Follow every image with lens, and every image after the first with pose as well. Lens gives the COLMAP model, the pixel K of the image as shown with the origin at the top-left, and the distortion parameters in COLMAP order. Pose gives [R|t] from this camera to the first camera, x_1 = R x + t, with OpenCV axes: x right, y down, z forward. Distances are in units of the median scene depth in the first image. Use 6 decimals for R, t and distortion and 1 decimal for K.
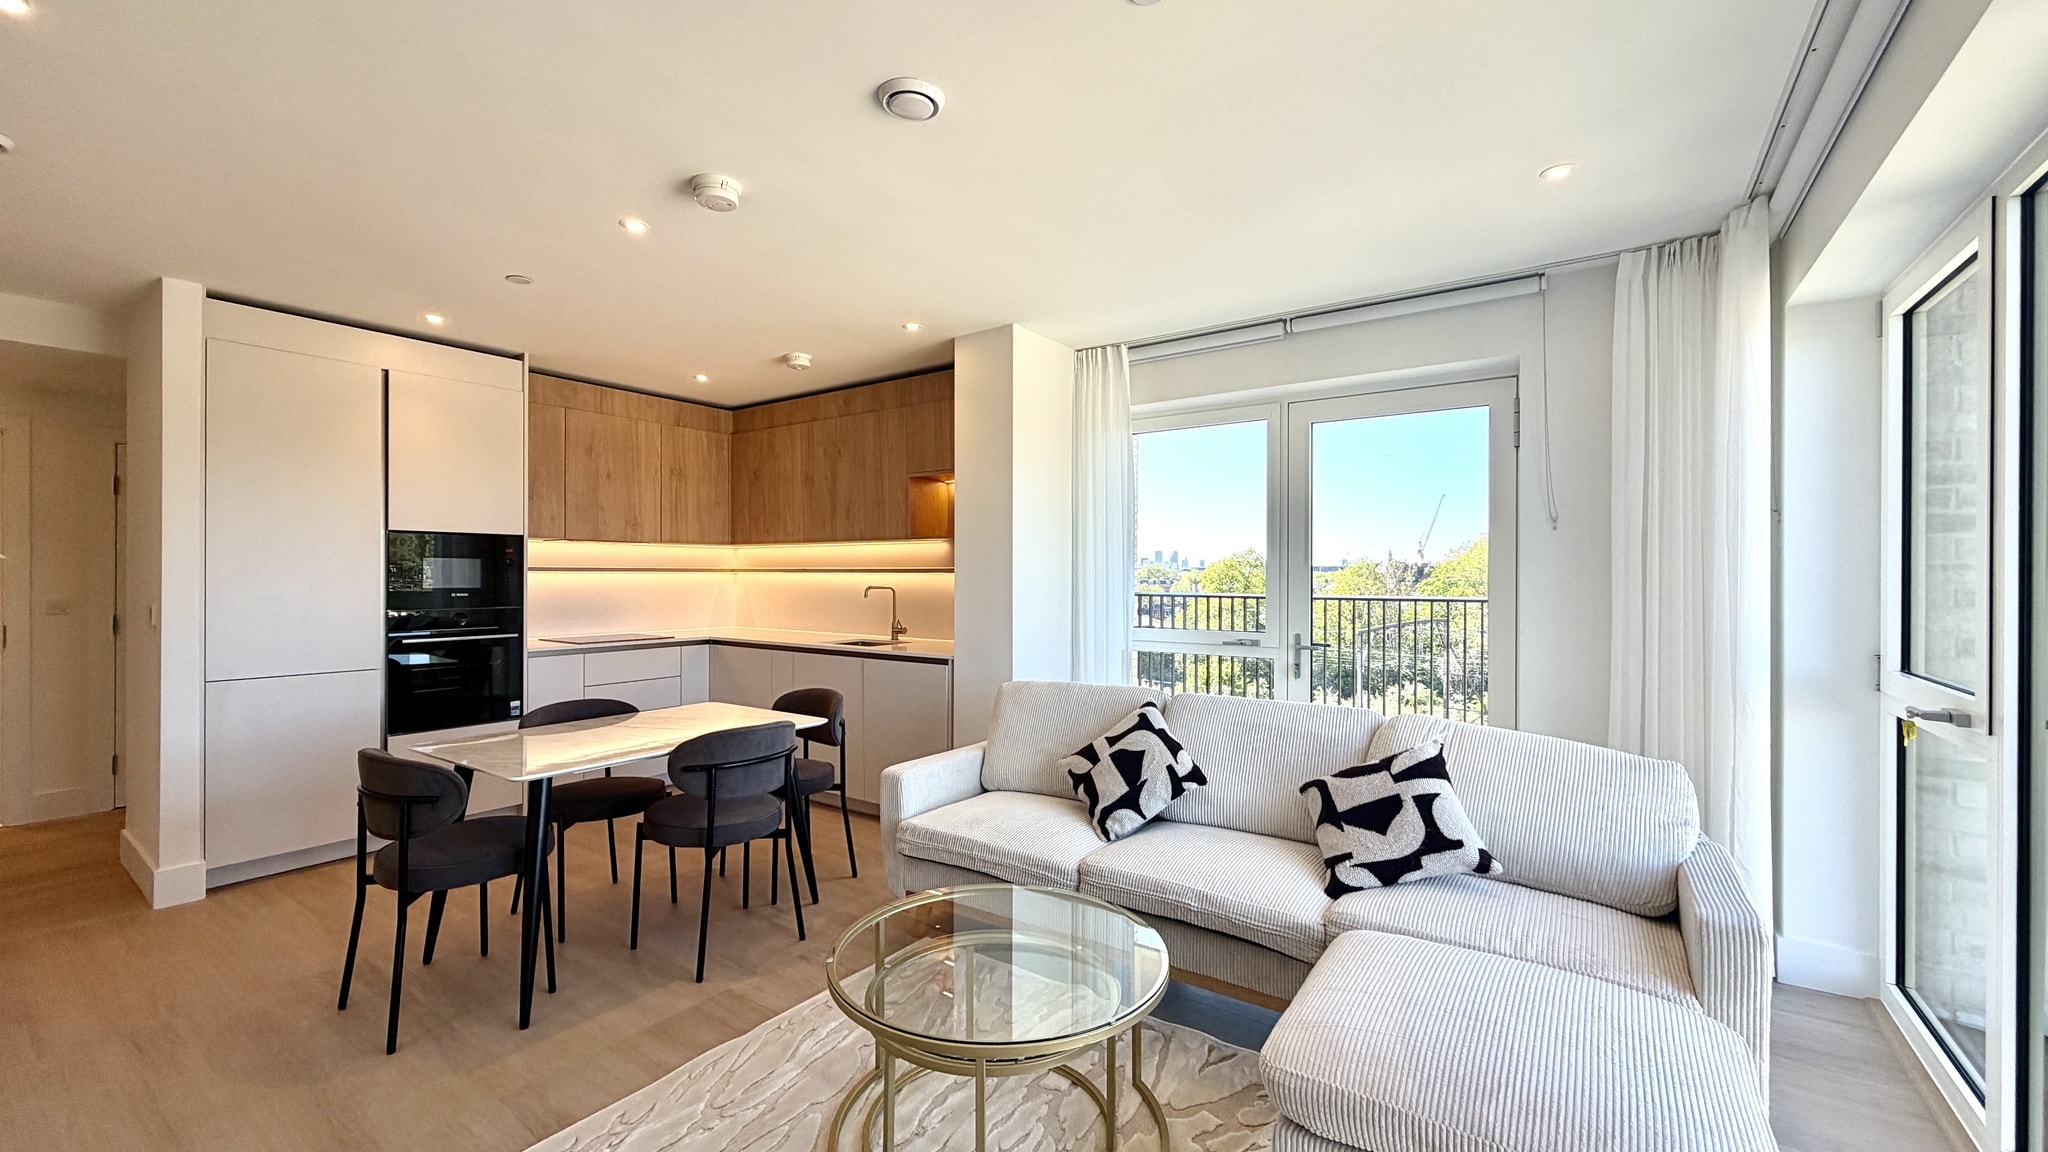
lens RADIAL K [[816.7, 0, 1019.3], [0, 816.7, 574.3], [0, 0, 1]] dist [0.000476, 0.000027]
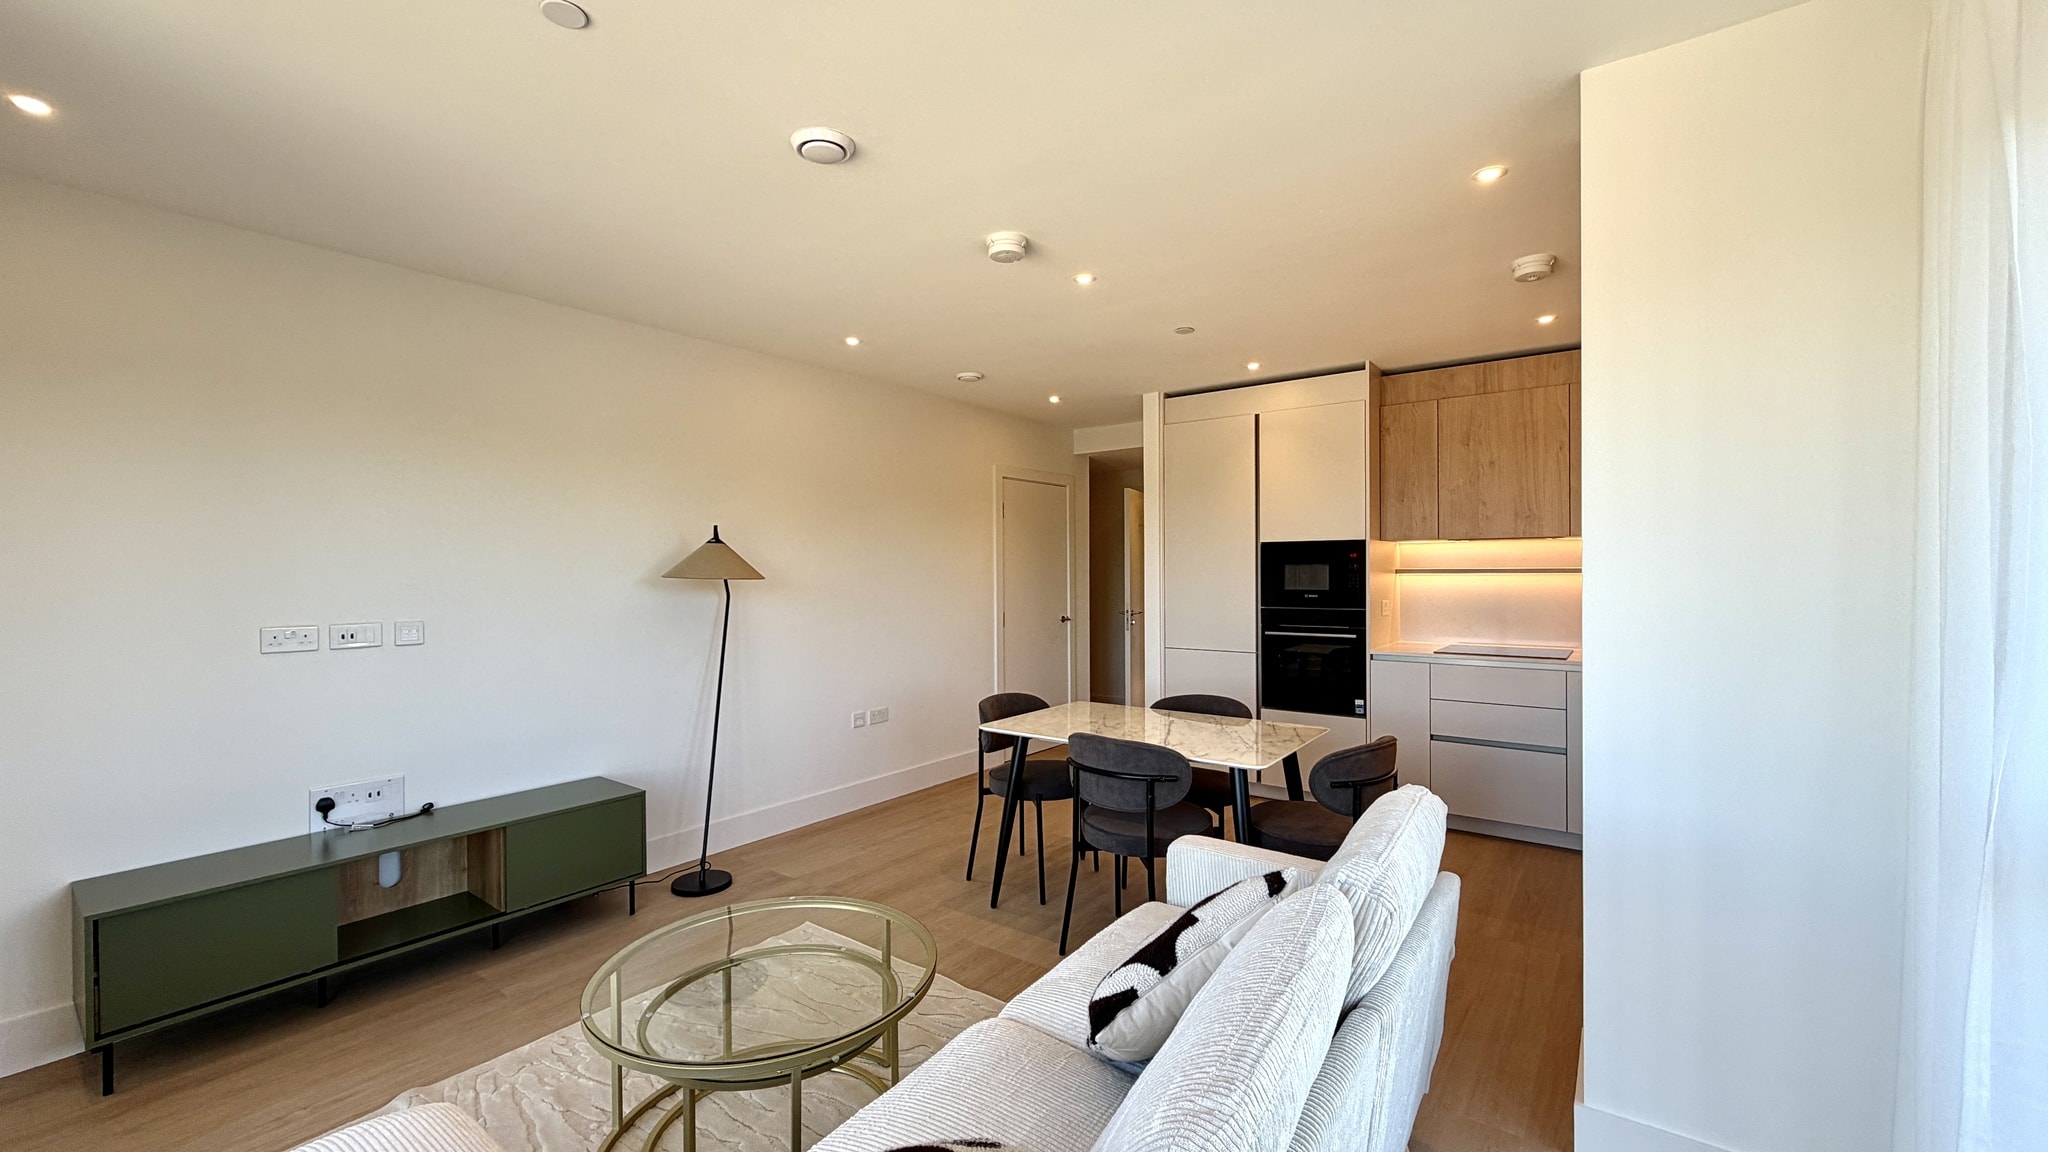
lens RADIAL K [[816.7, 0, 1019.3], [0, 816.7, 574.3], [0, 0, 1]] dist [0.000476, 0.000027]
pose [[-0.024850, 0.001924, -0.999689, 0.391298], [0.008250, 0.999964, 0.001719, -0.009018], [0.999657, -0.008205, -0.024865, 0.537939]]
